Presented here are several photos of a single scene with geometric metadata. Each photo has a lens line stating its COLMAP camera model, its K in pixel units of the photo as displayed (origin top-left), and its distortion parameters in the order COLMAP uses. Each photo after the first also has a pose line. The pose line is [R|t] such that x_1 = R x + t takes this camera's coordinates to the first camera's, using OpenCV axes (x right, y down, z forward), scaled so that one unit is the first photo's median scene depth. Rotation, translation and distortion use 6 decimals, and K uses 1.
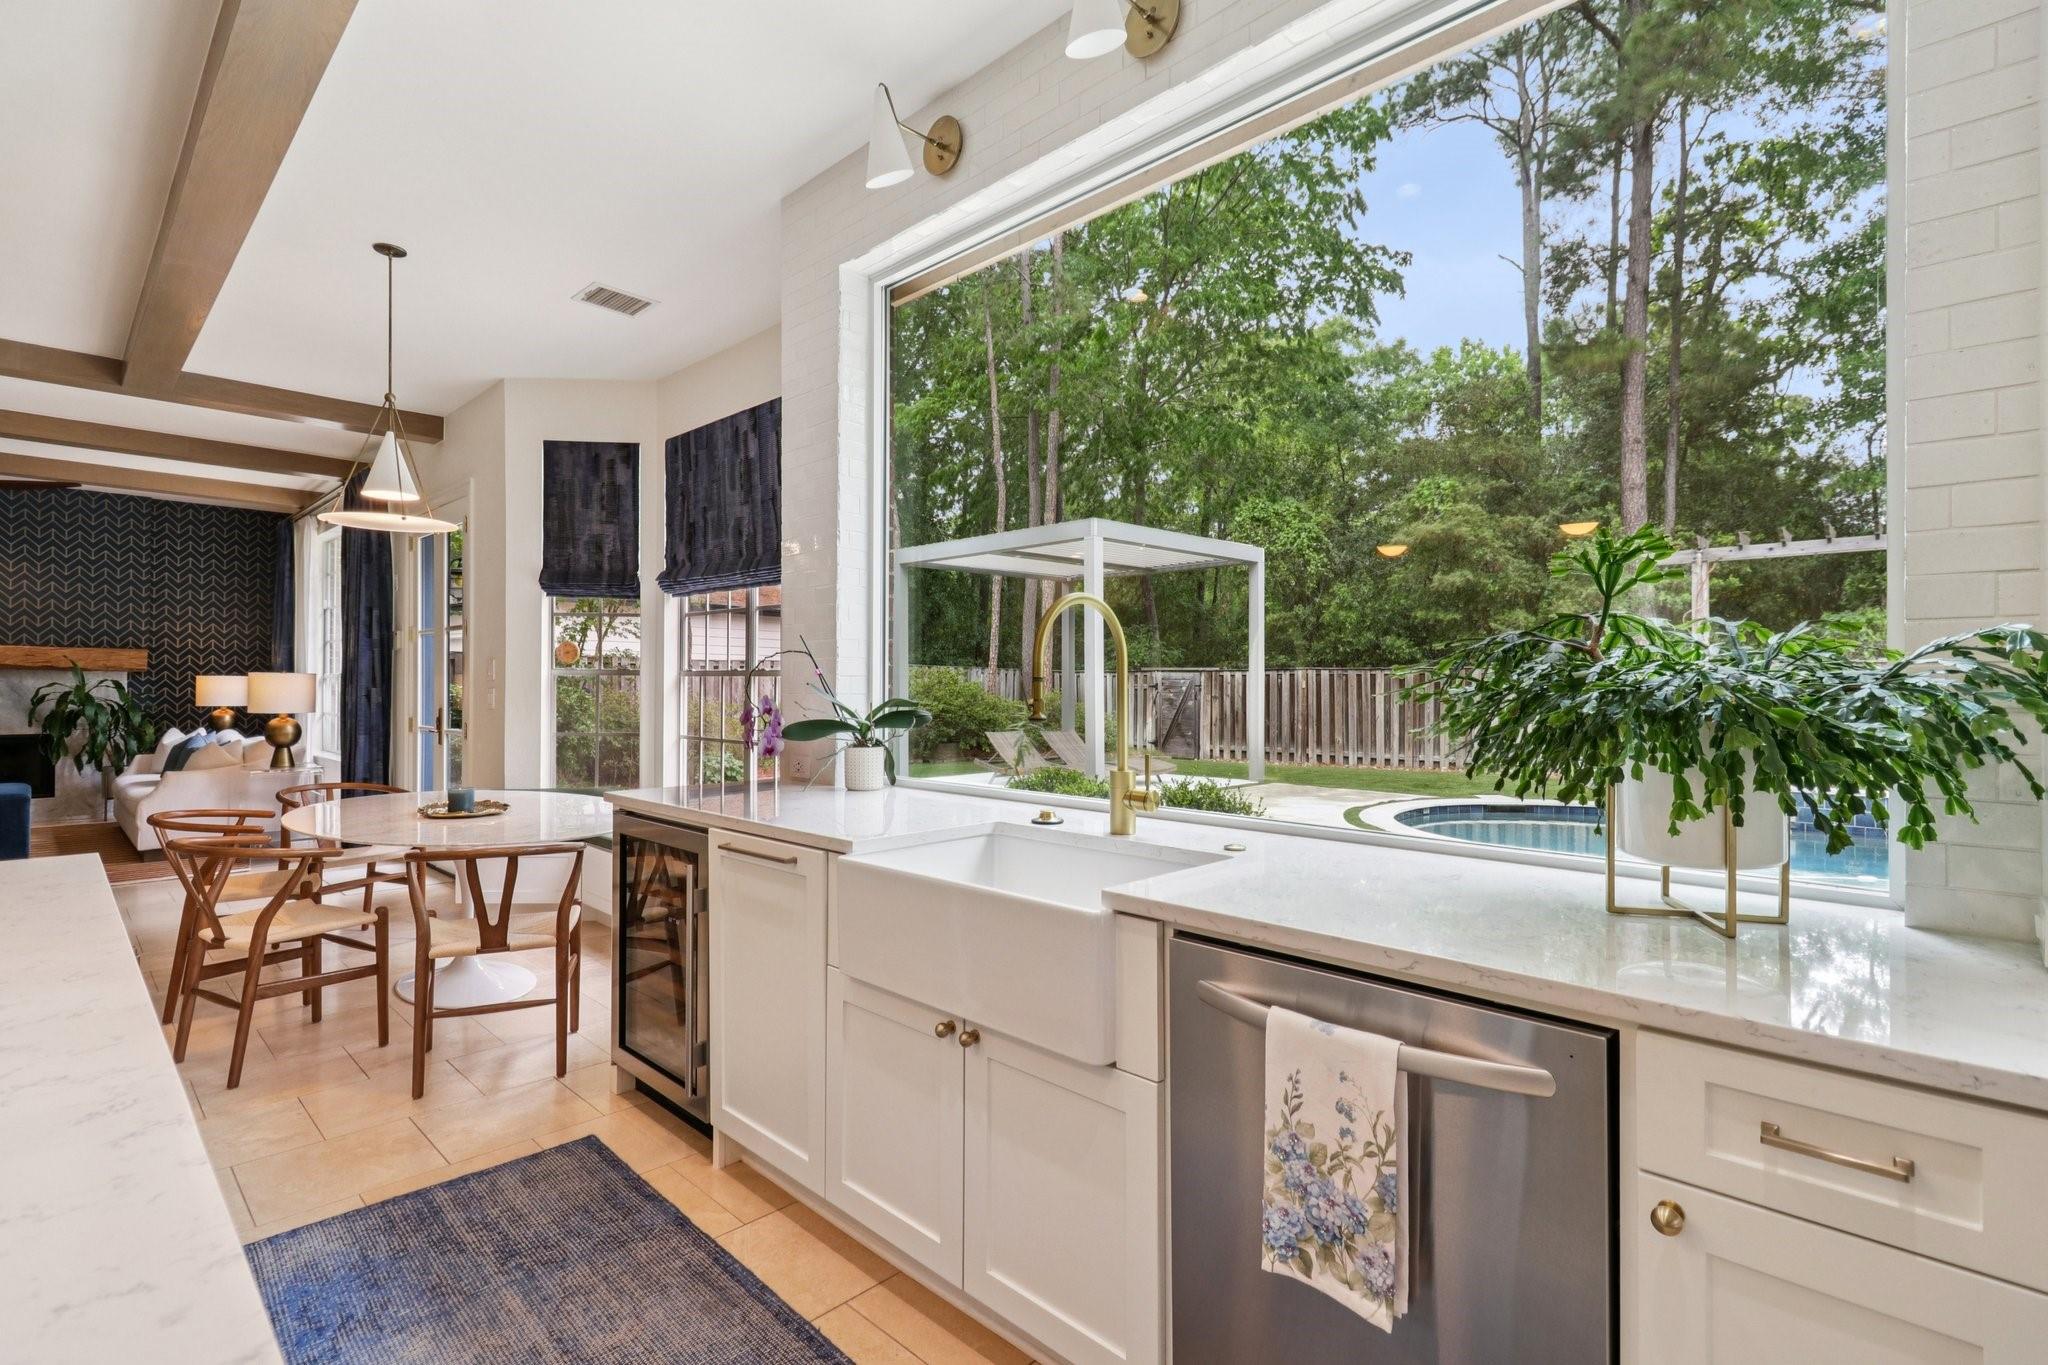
lens RADIAL K [[958.4, 0, 1021.1], [0, 958.4, 671.0], [0, 0, 1]] dist [0.019979, -0.020929]
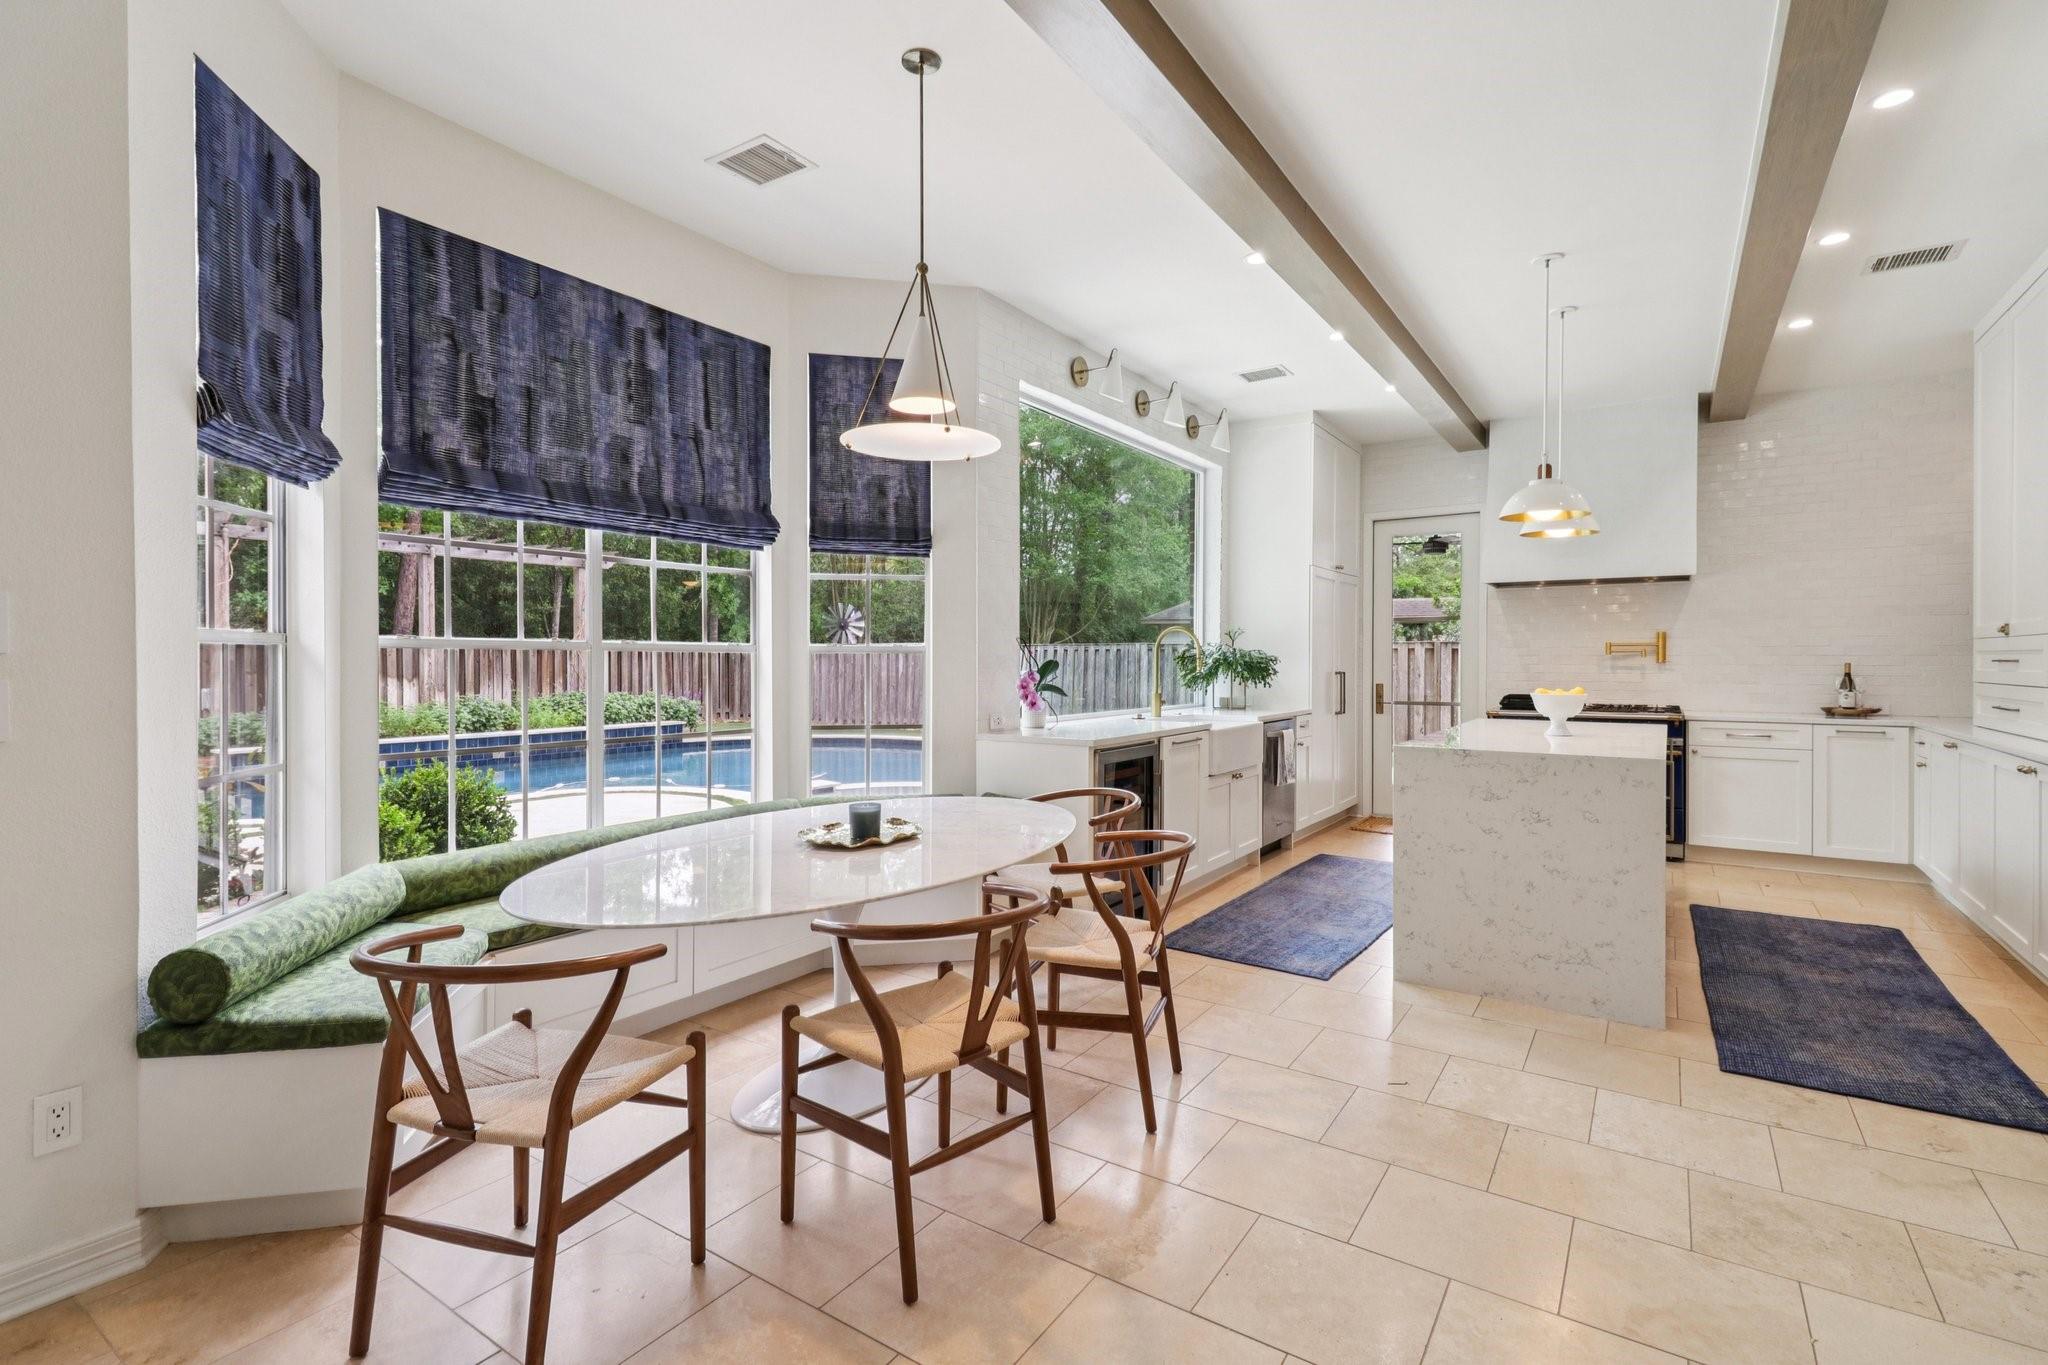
lens RADIAL K [[946.8, 0, 1023.9], [0, 946.8, 674.6], [0, 0, 1]] dist [0.017049, -0.008962]
pose [[-0.173525, -0.023469, 0.984550, -1.103418], [-0.015969, 0.999652, 0.021014, 0.004005], [-0.984700, -0.012076, -0.173839, 0.840010]]
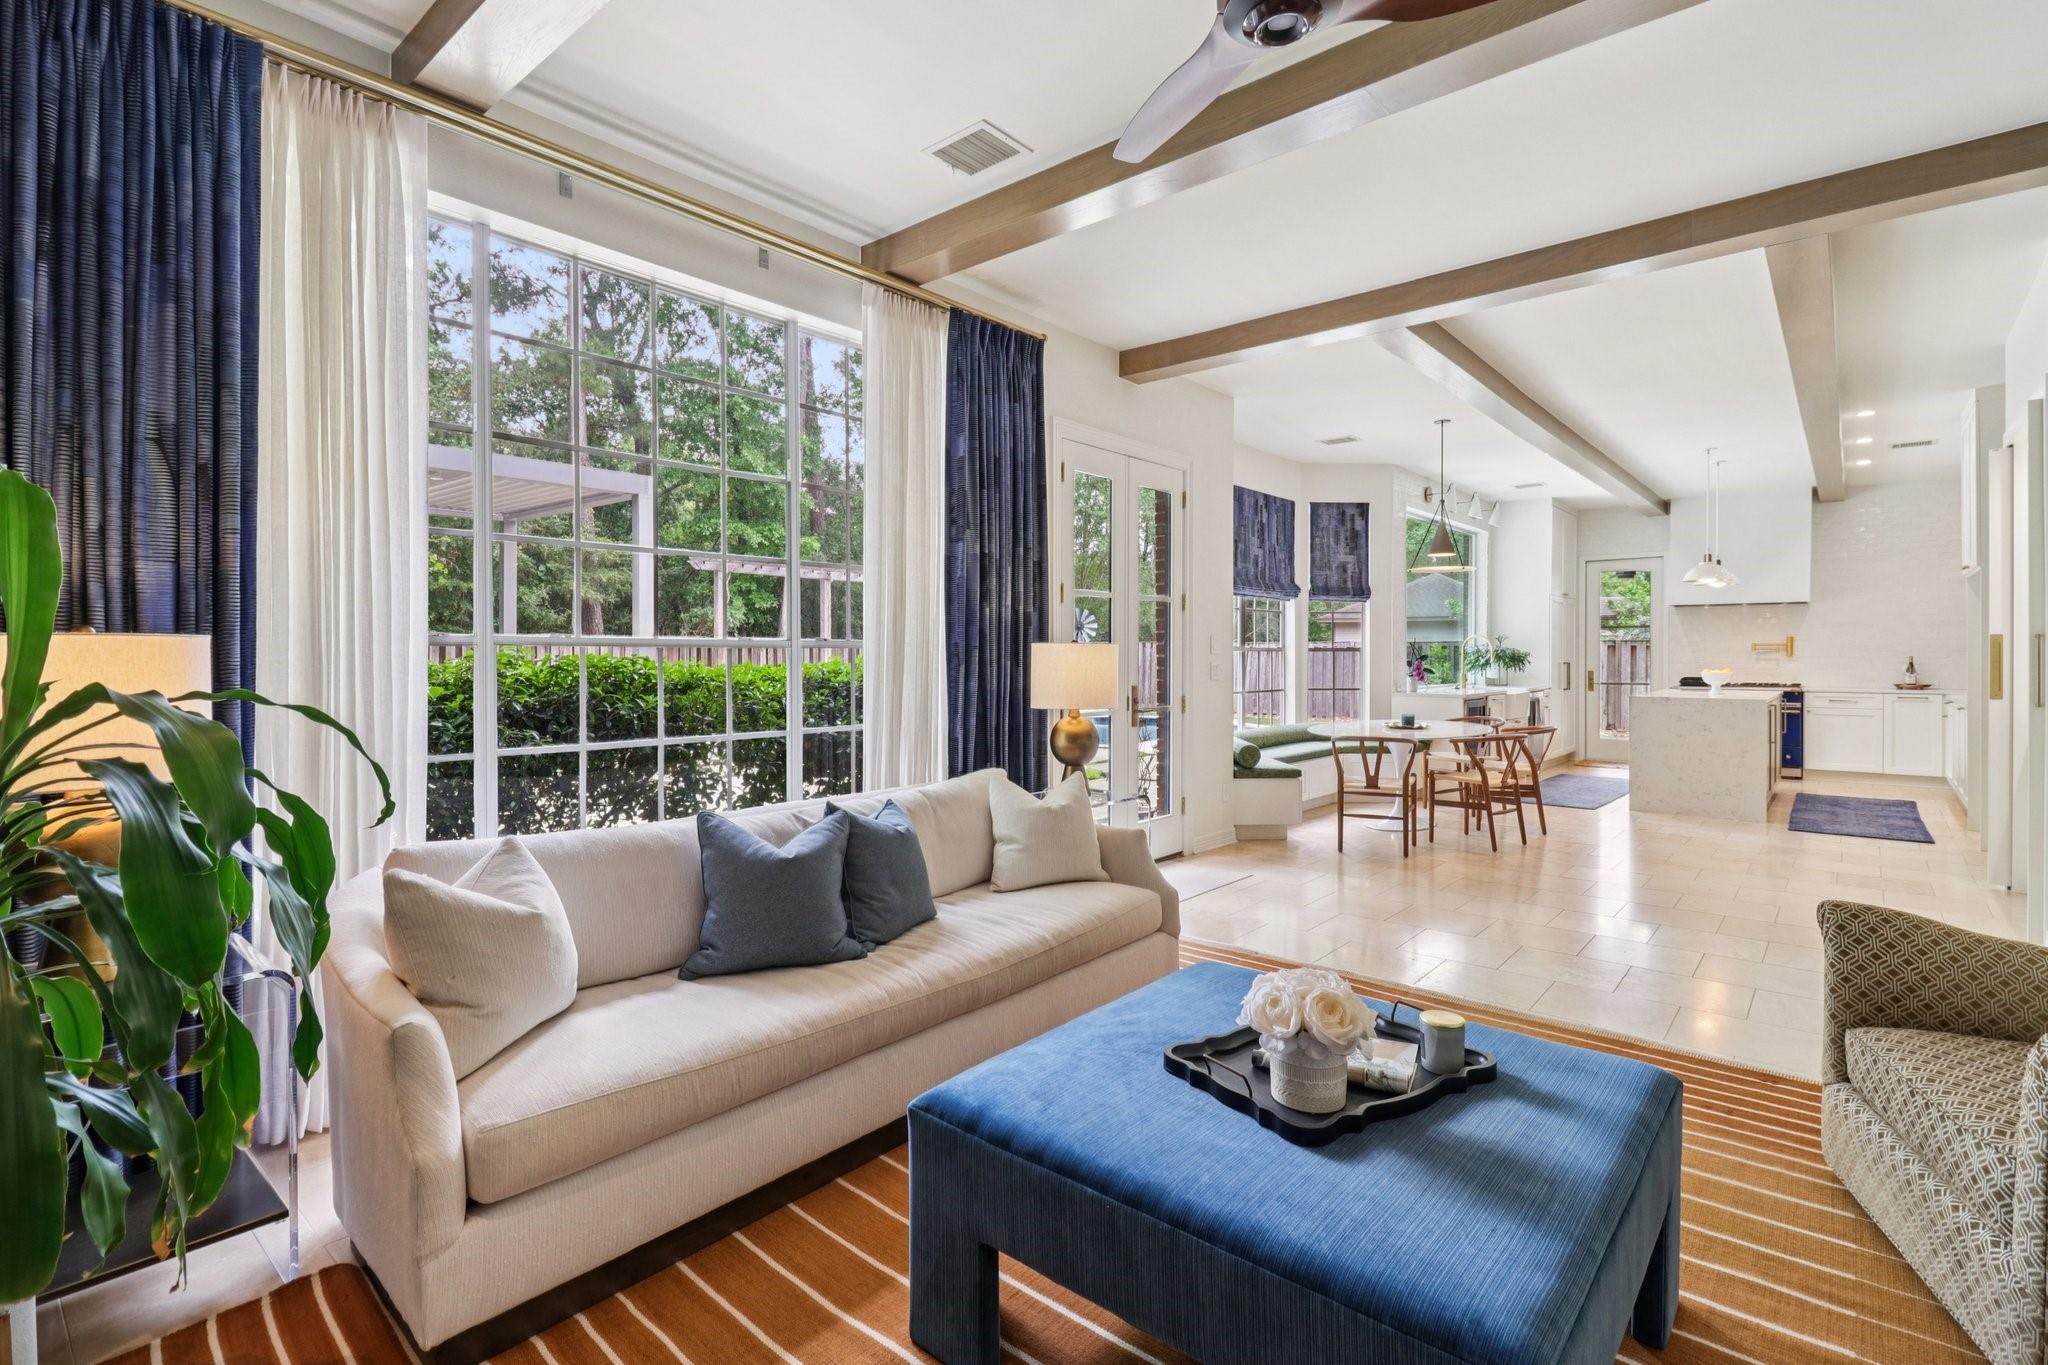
lens RADIAL K [[958.4, 0, 1021.1], [0, 958.4, 671.0], [0, 0, 1]] dist [0.019979, -0.020929]
pose [[-0.052589, -0.024157, 0.998324, -1.969127], [-0.012281, 0.999647, 0.023542, 0.004763], [-0.998541, -0.011022, -0.052867, 1.526385]]
